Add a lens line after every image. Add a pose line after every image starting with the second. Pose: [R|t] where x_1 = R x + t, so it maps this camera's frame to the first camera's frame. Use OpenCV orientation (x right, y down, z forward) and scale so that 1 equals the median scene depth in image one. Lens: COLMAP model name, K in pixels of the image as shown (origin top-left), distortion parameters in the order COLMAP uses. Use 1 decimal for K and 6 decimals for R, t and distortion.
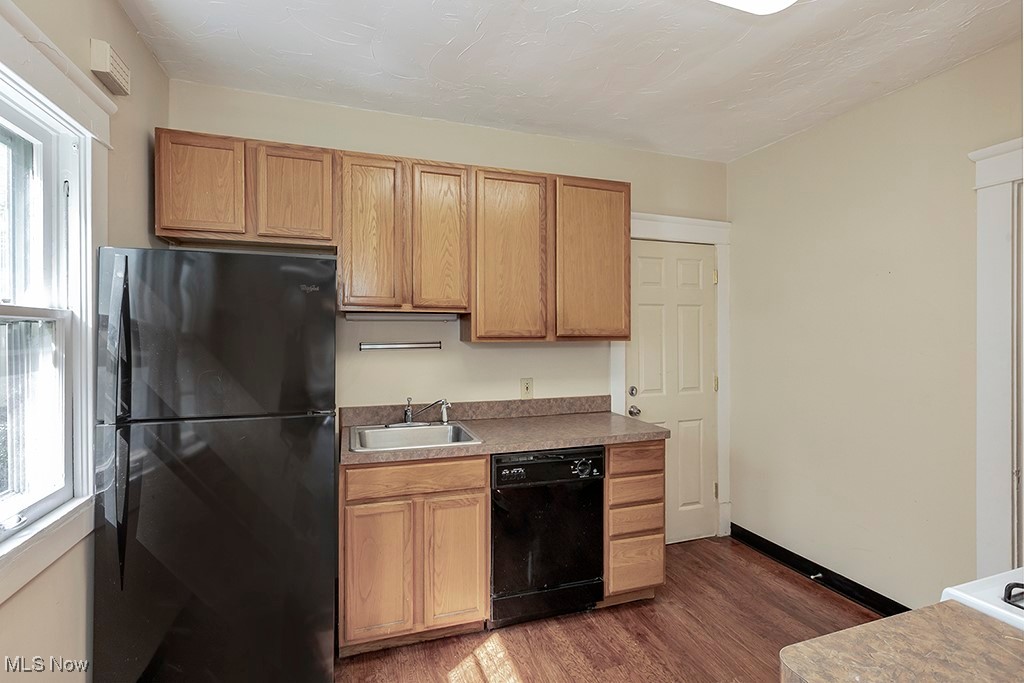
lens RADIAL K [[462.0, 0, 510.0], [0, 462.0, 342.7], [0, 0, 1]] dist [0.017106, 0.000160]
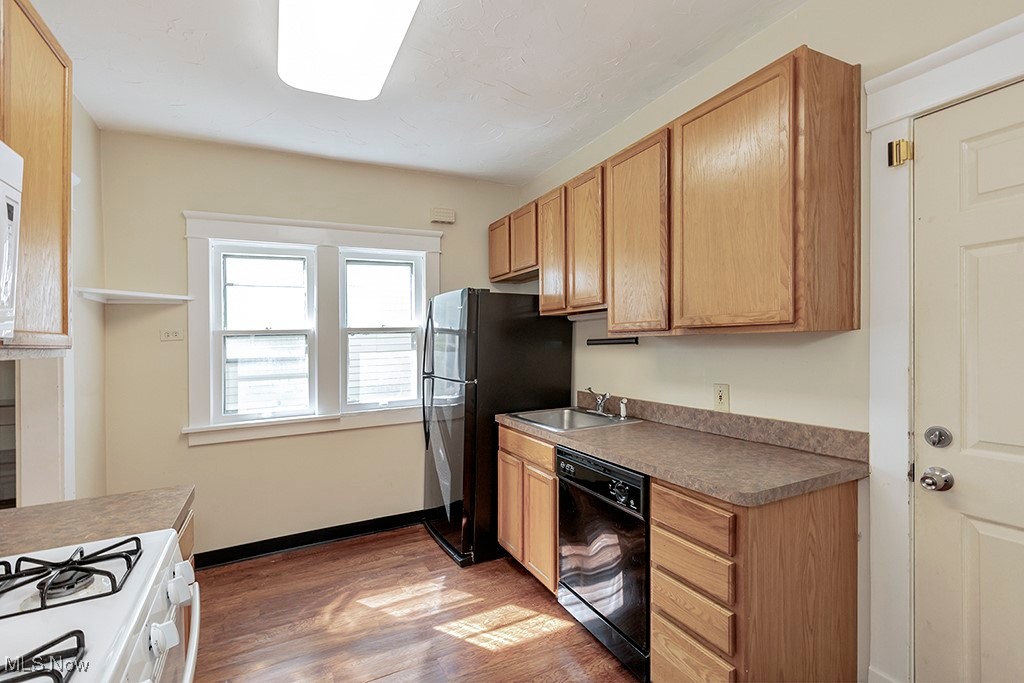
lens RADIAL K [[462.0, 0, 507.4], [0, 462.0, 338.3], [0, 0, 1]] dist [0.017106, 0.000160]
pose [[0.121402, -0.012267, -0.992528, 0.895372], [0.008291, 0.999901, -0.011344, 0.009997], [0.992569, -0.006852, 0.121491, 0.678796]]
